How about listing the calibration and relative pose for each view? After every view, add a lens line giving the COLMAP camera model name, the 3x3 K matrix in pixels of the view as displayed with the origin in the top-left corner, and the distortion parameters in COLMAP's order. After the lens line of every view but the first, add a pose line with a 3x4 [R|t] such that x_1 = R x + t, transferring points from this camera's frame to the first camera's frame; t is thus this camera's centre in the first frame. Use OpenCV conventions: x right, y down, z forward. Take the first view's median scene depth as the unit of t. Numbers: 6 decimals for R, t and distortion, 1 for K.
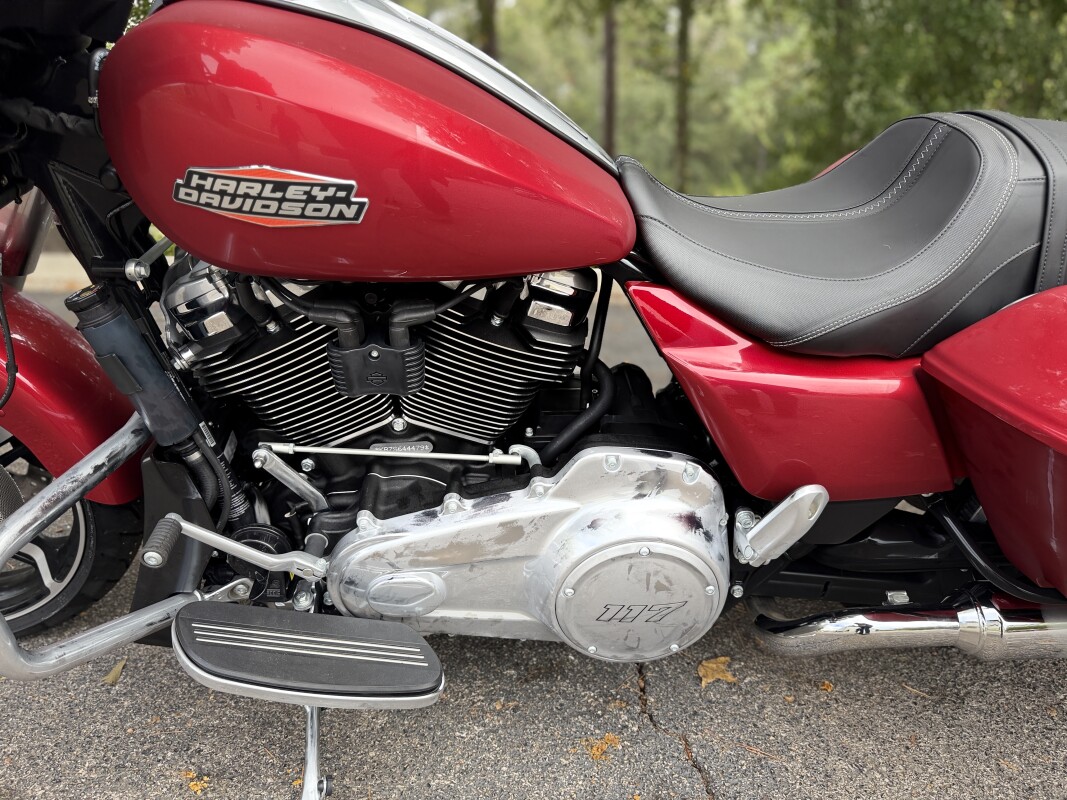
lens RADIAL K [[731.6, 0, 533.5], [0, 731.6, 400.0], [0, 0, 1]] dist [0.084541, -0.143207]
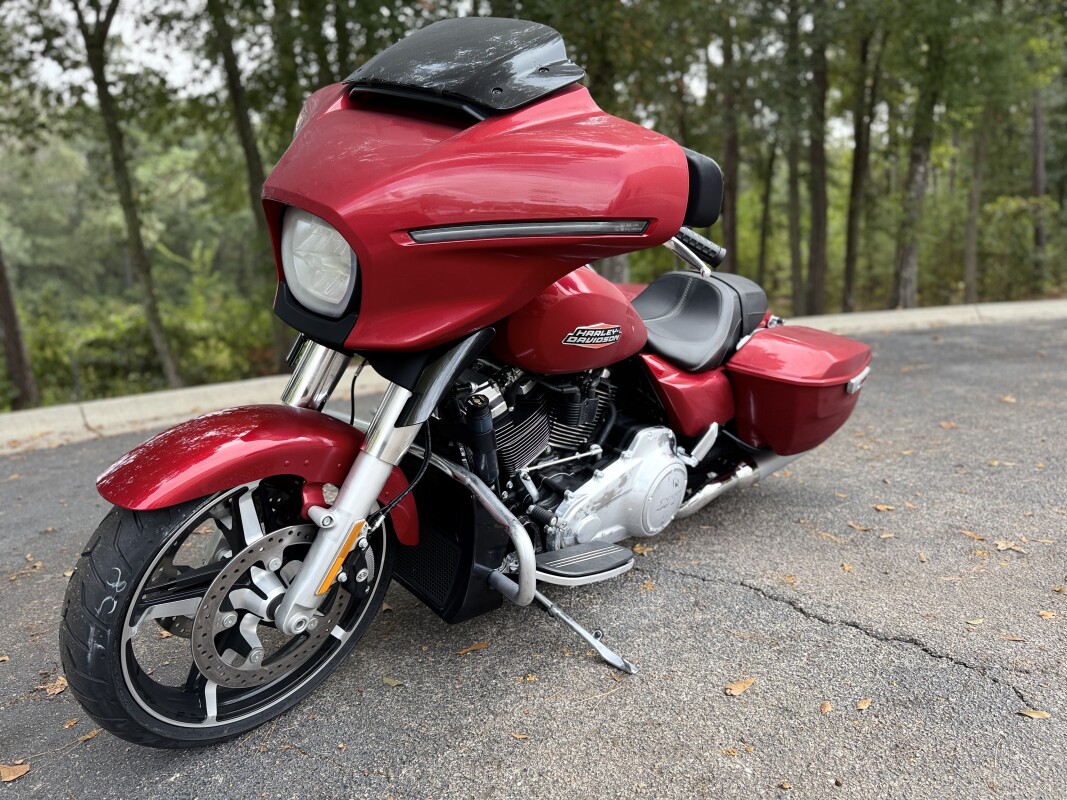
lens RADIAL K [[731.6, 0, 533.5], [0, 731.6, 400.0], [0, 0, 1]] dist [0.084541, -0.143207]
pose [[0.716163, -0.182929, 0.673533, -1.562399], [0.268471, 0.962991, -0.023919, -0.055459], [-0.644231, 0.197954, 0.738770, -0.412689]]
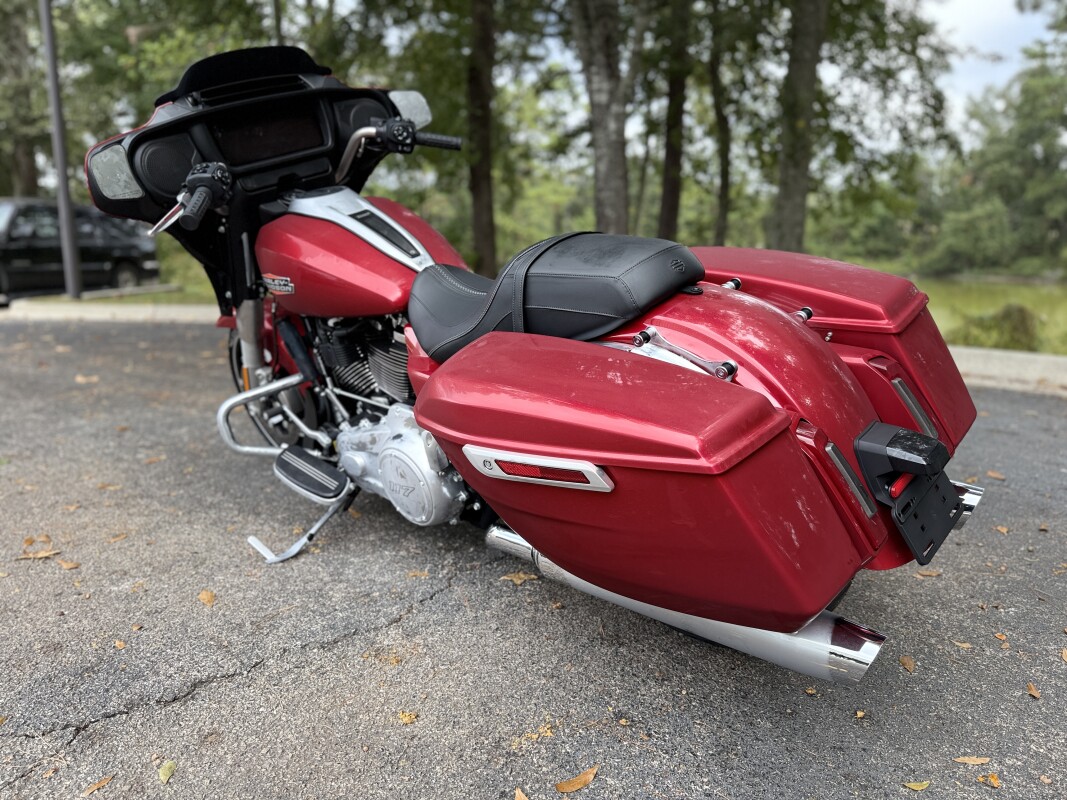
lens RADIAL K [[731.6, 0, 533.5], [0, 731.6, 400.0], [0, 0, 1]] dist [0.084541, -0.143207]
pose [[0.677836, 0.115675, -0.726057, 1.807650], [-0.189092, 0.981753, -0.020121, 0.026889], [0.710481, 0.150930, 0.687341, -0.141083]]
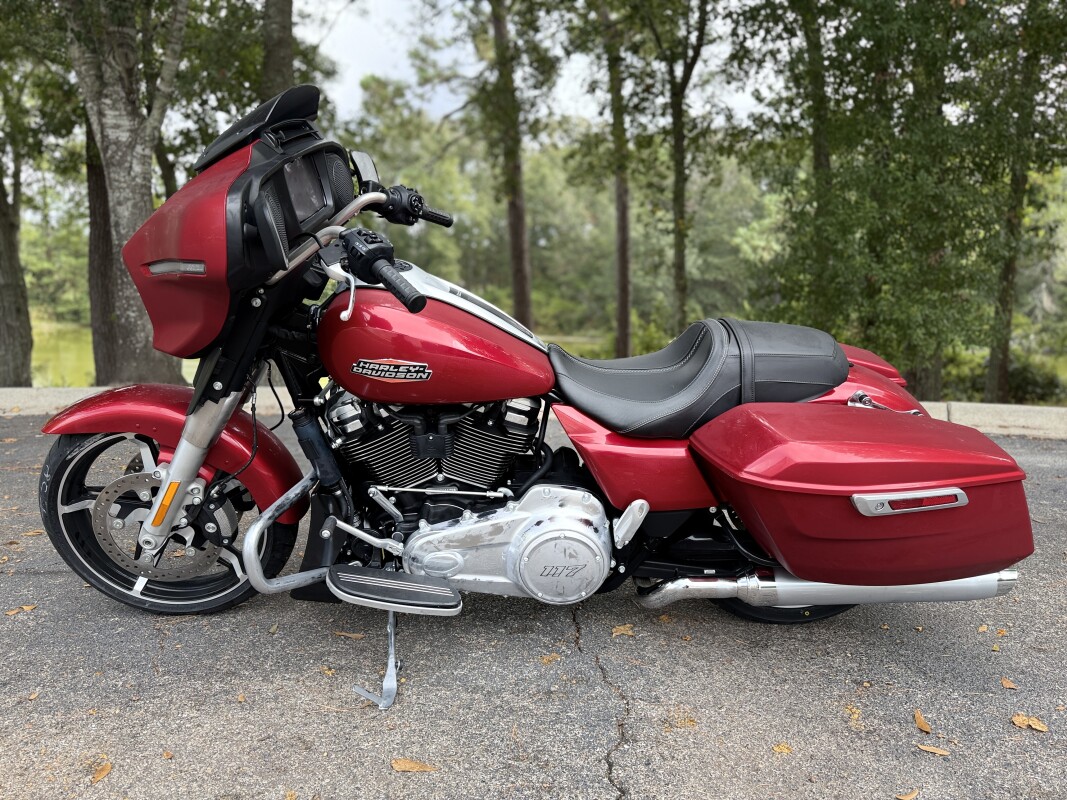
lens RADIAL K [[731.6, 0, 533.5], [0, 731.6, 400.0], [0, 0, 1]] dist [0.084541, -0.143207]
pose [[0.999194, -0.010533, -0.038741, 0.147473], [0.004004, 0.986301, -0.164906, 0.162005], [0.039948, 0.164618, 0.985548, -0.987023]]
